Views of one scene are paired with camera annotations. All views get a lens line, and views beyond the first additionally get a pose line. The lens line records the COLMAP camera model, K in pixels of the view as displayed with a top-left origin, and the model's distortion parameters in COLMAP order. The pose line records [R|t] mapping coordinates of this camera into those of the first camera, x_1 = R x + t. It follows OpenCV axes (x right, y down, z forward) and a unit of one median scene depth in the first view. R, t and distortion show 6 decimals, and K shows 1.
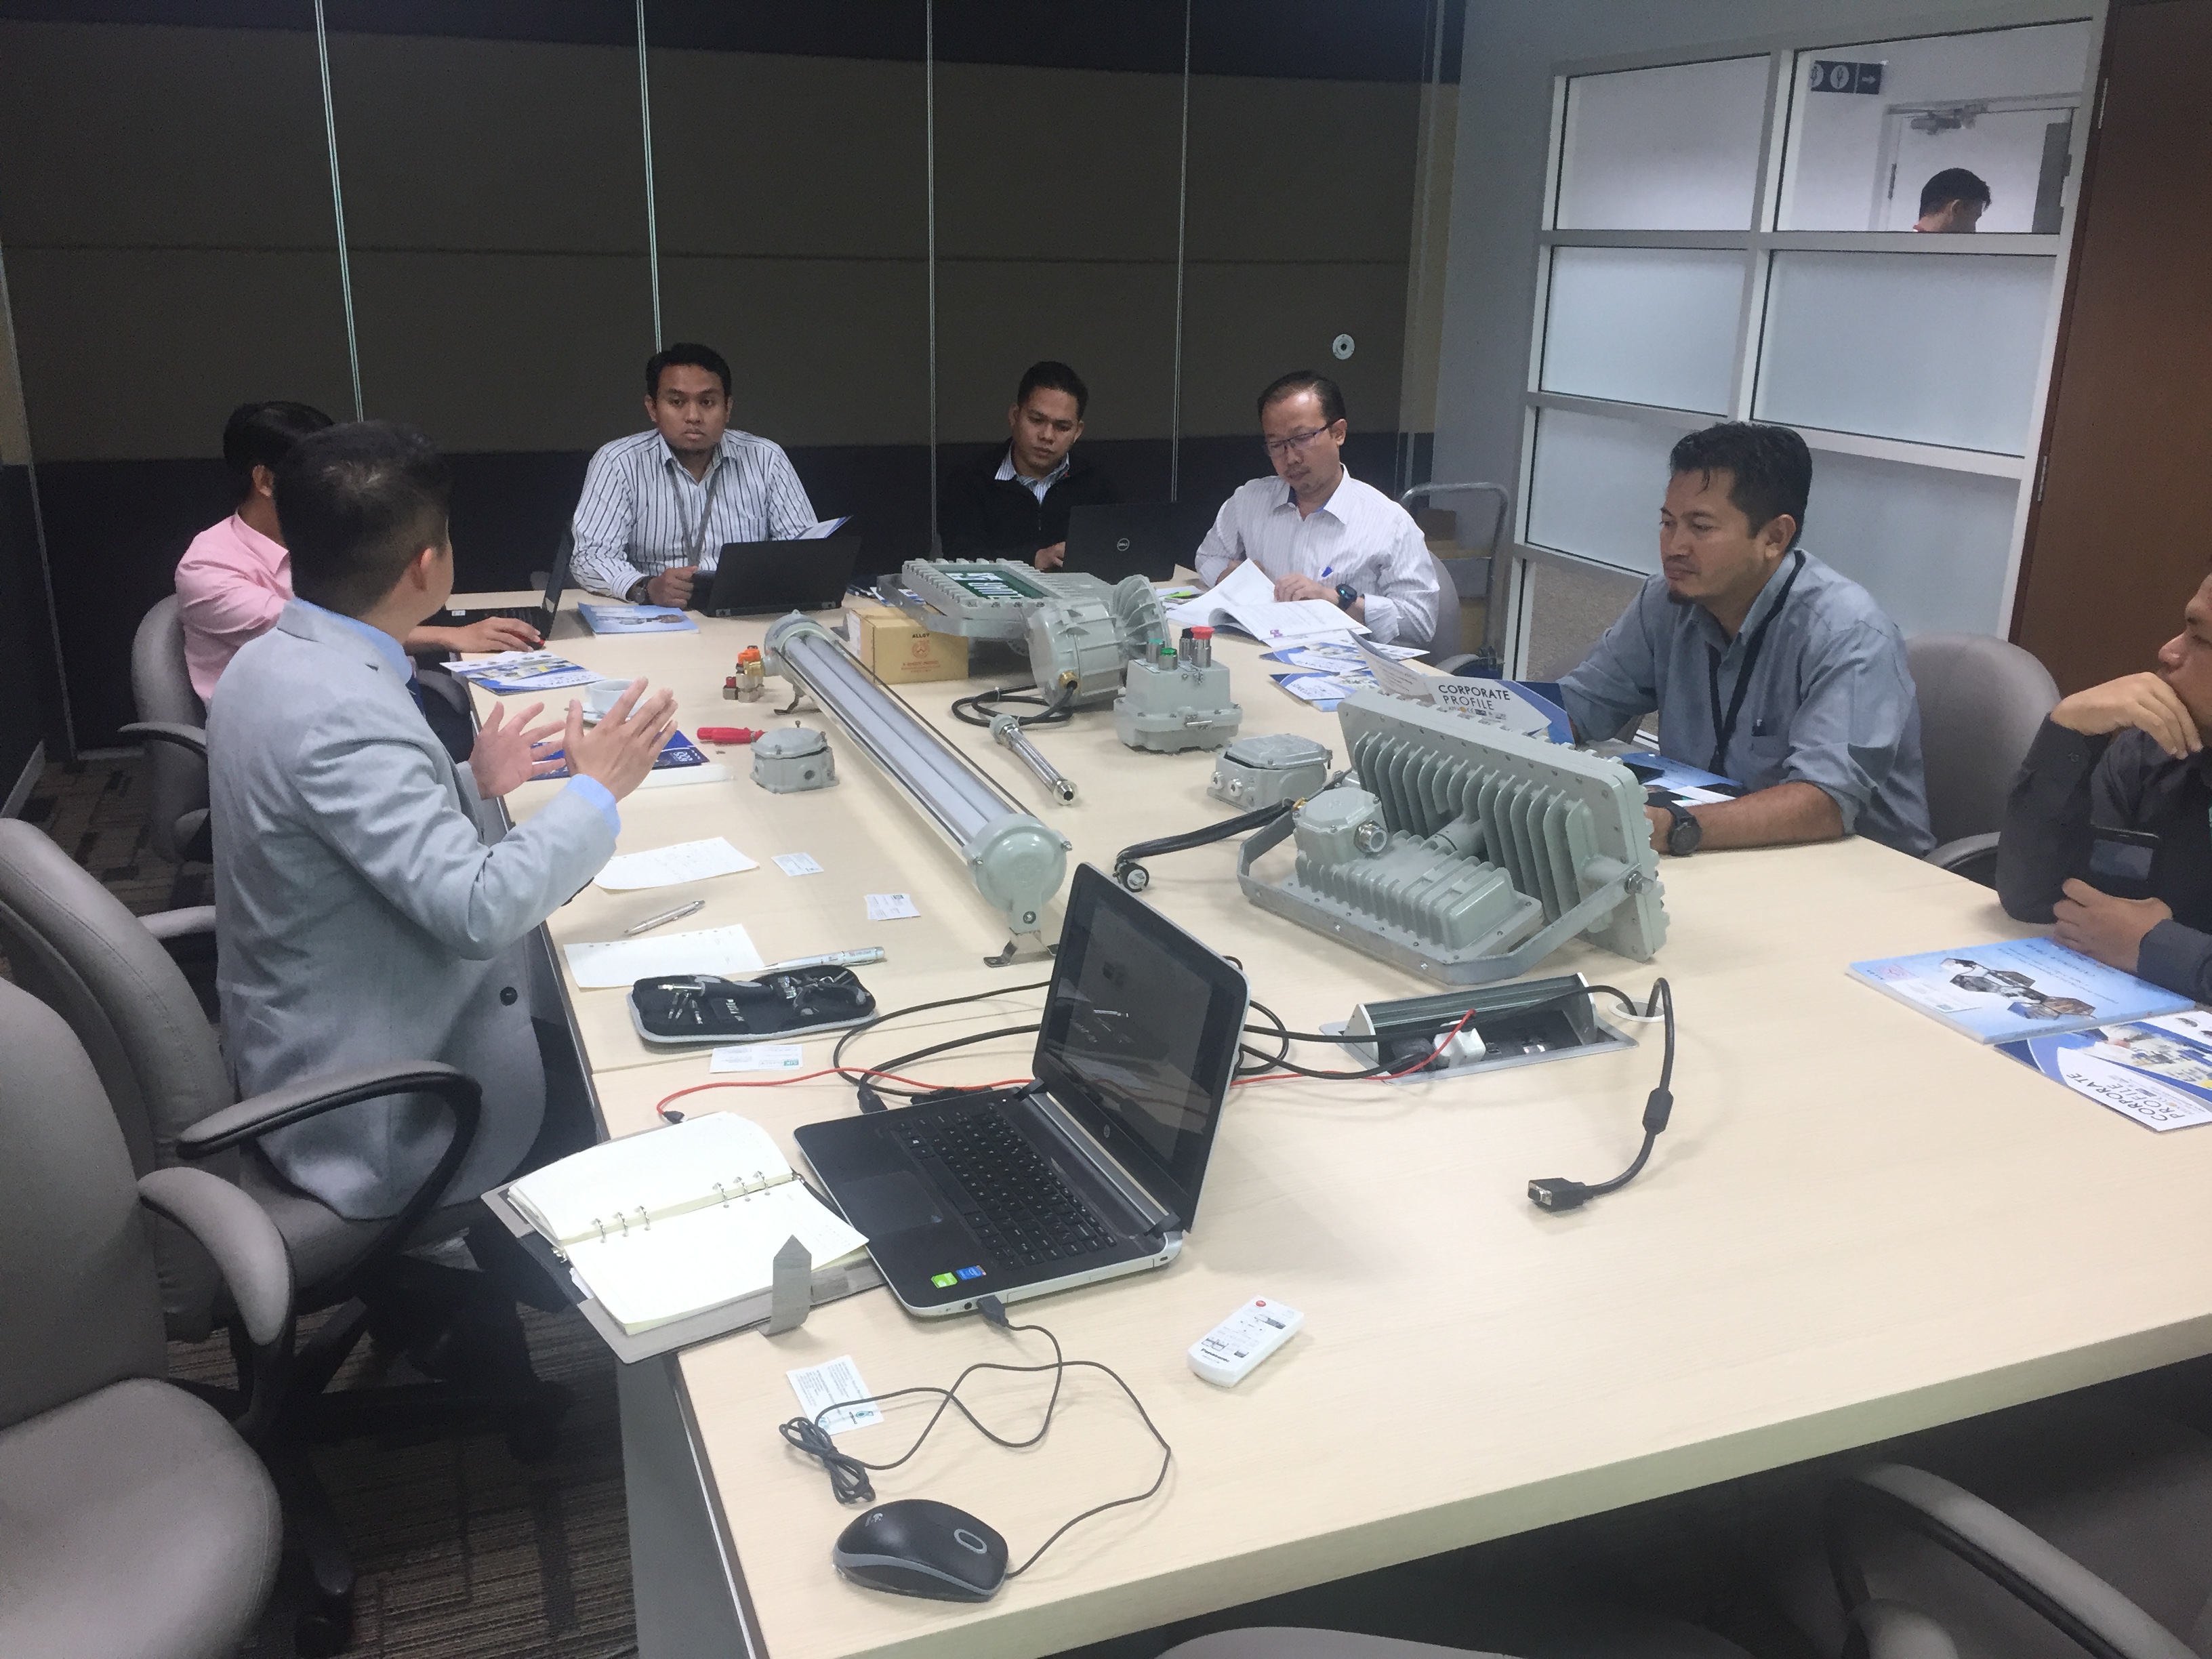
lens RADIAL K [[1875.3, 0, 1101.9], [0, 1875.3, 837.1], [0, 0, 1]] dist [0.046556, -0.028341]
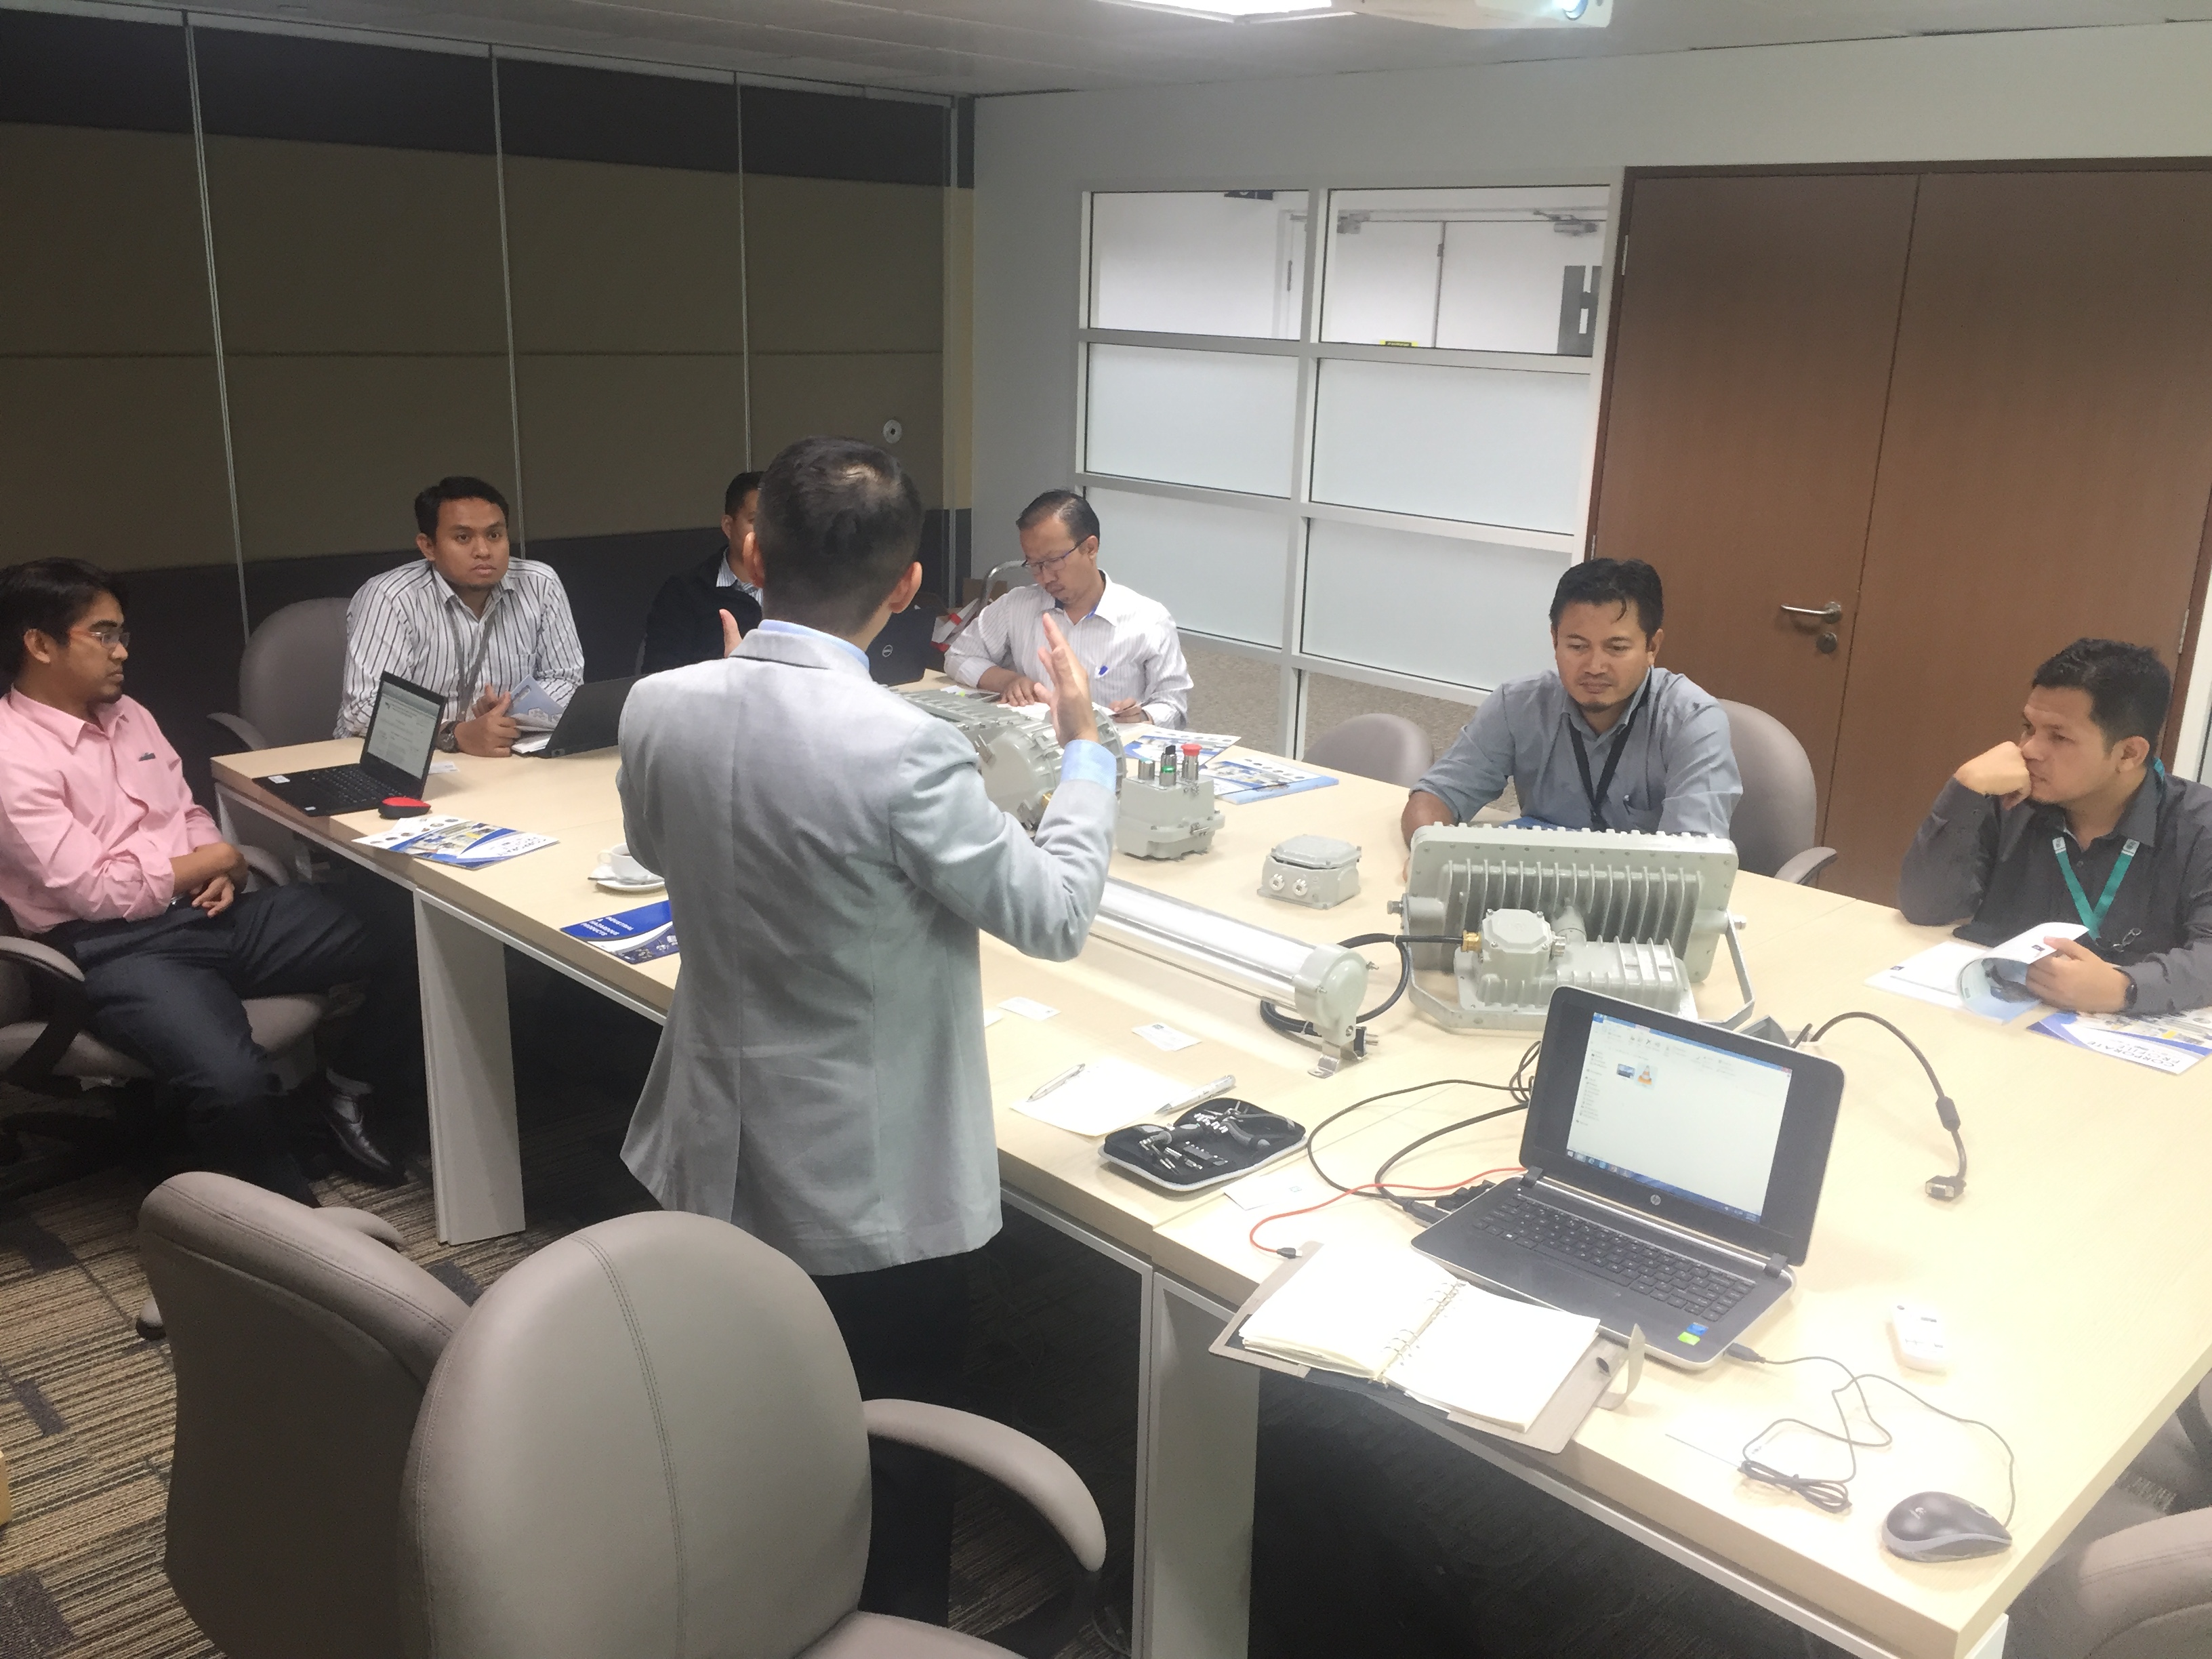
lens RADIAL K [[1877.2, 0, 1106.0], [0, 1877.2, 829.5], [0, 0, 1]] dist [0.038547, -0.008981]
pose [[0.915818, -0.101223, 0.388628, -0.234505], [0.107412, 0.994198, 0.005831, -0.039657], [-0.386963, 0.036403, 0.921376, -0.006780]]
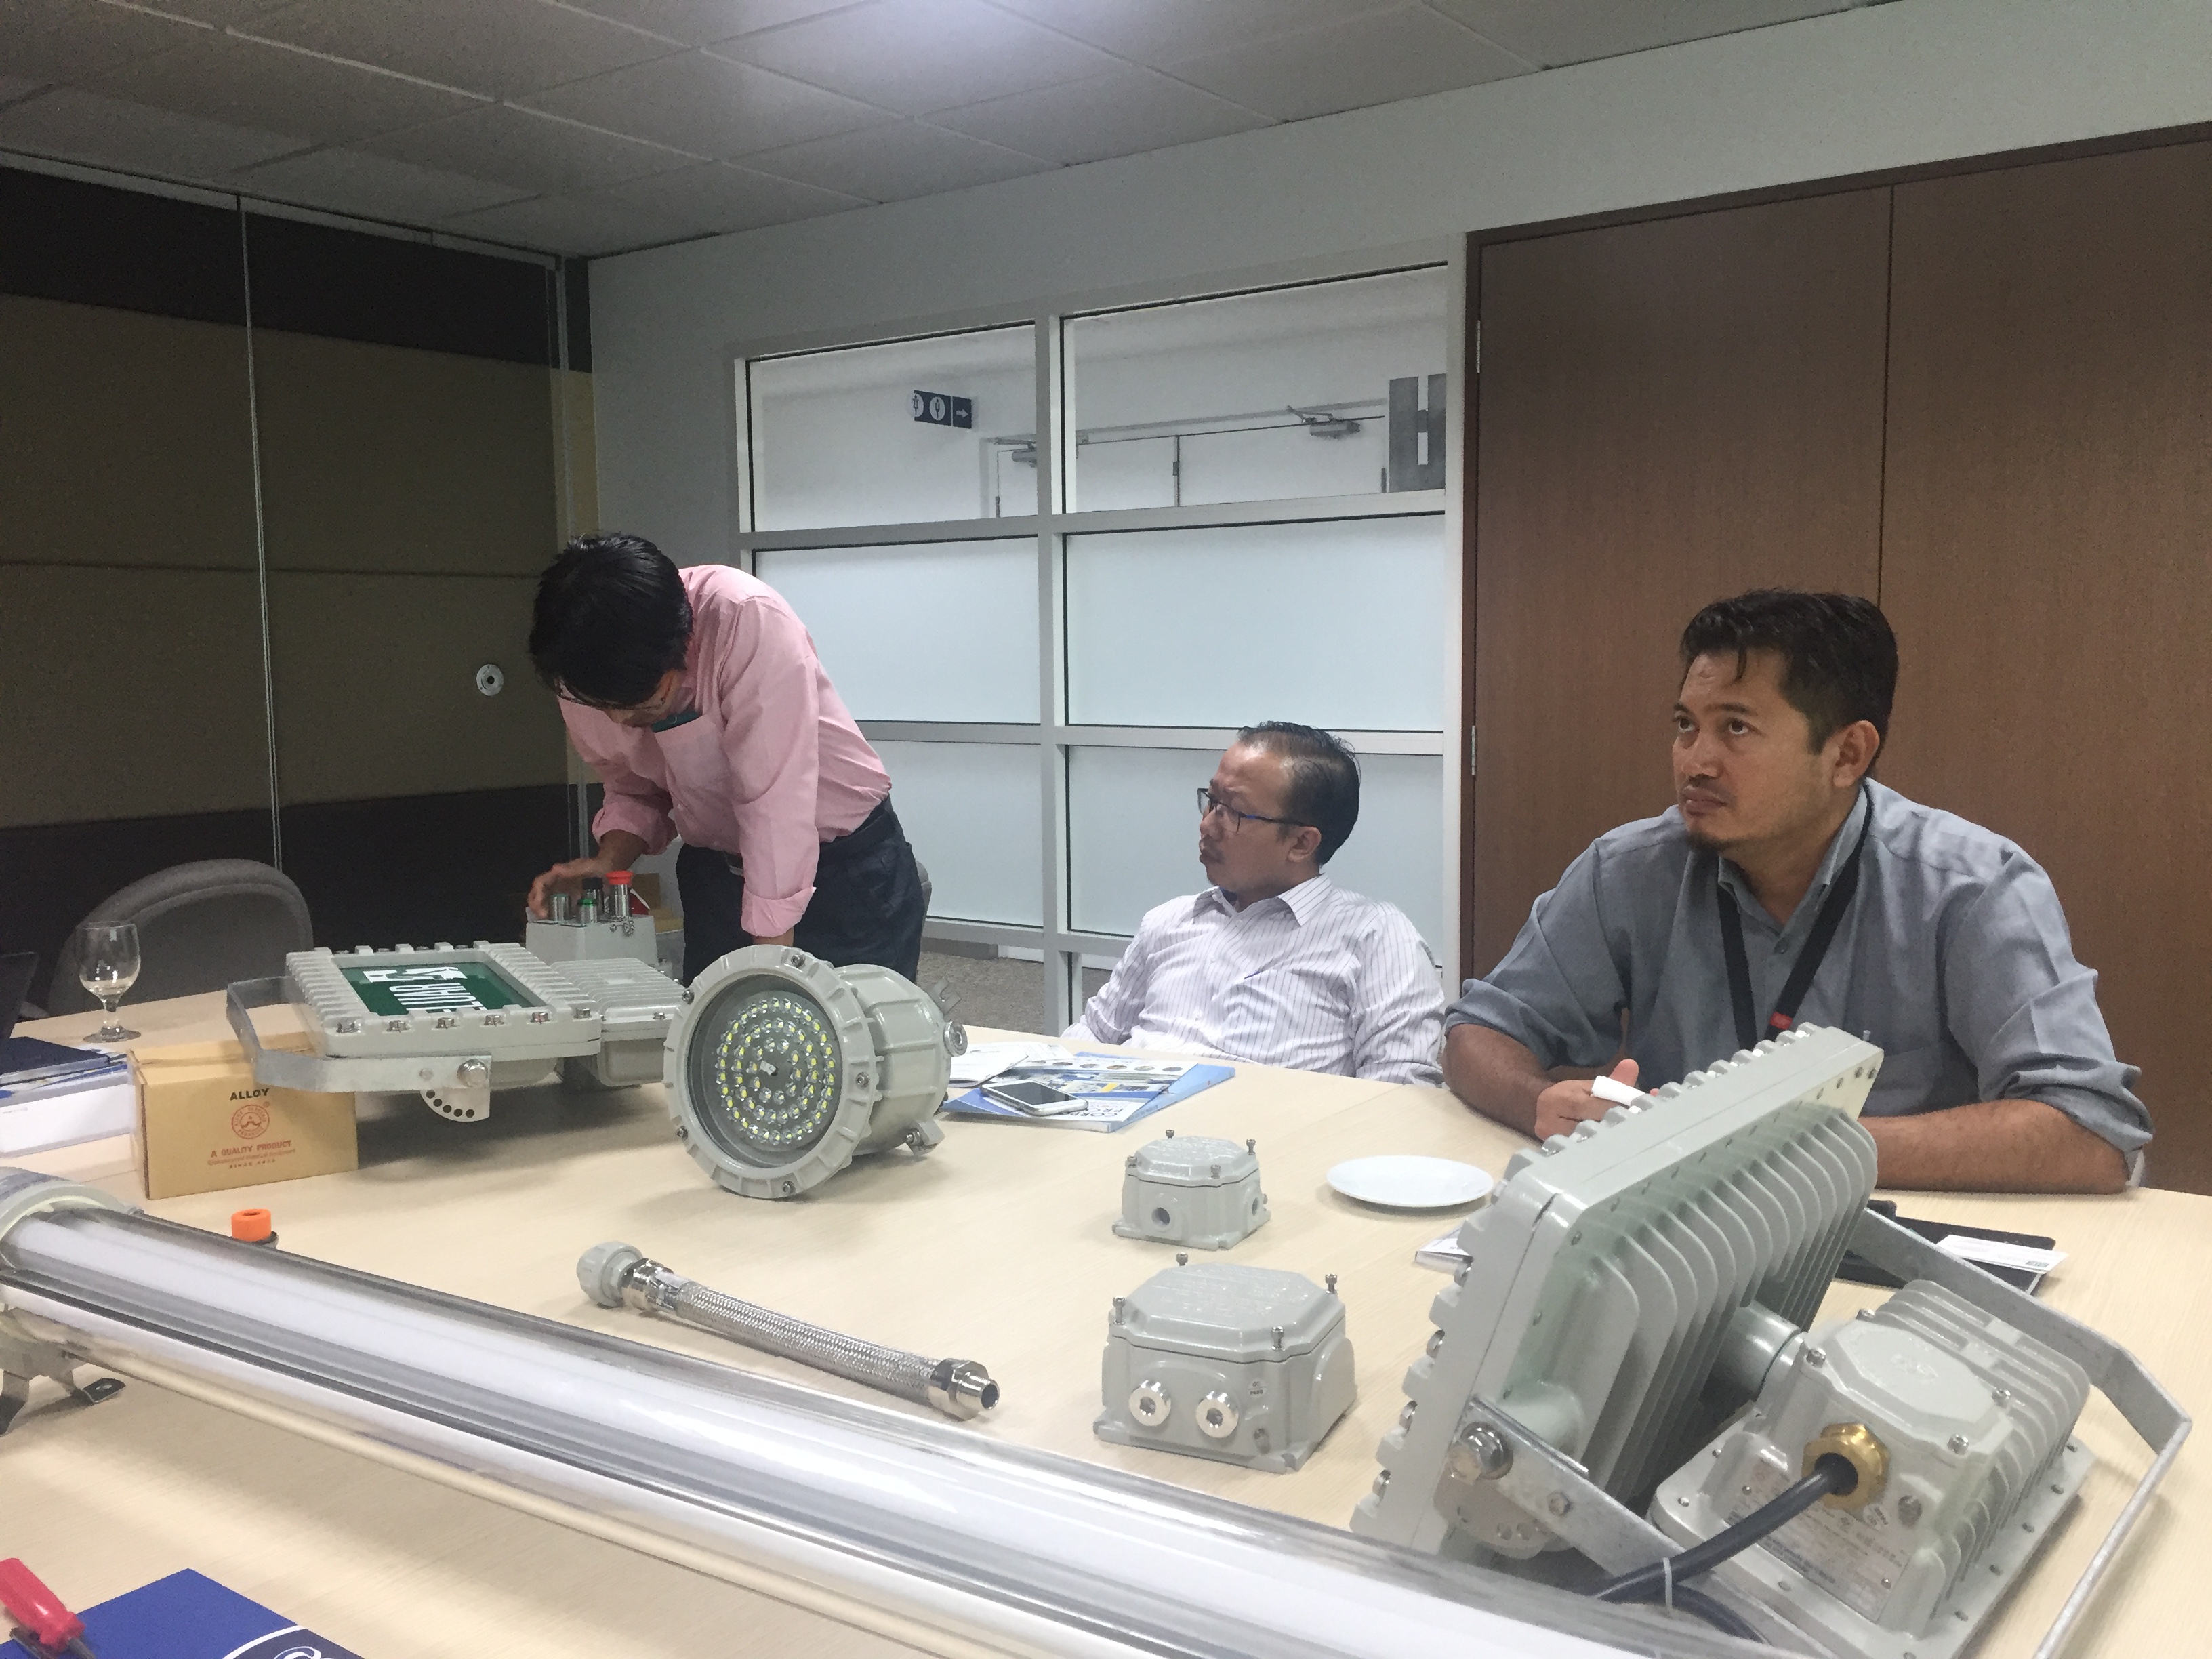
lens RADIAL K [[1895.7, 0, 1106.0], [0, 1895.7, 829.5], [0, 0, 1]] dist [0.097774, -0.160359]
pose [[0.837153, -0.077952, 0.541385, -0.111098], [0.190055, 0.969576, -0.154280, -0.037060], [-0.512887, 0.232049, 0.826498, 0.280737]]
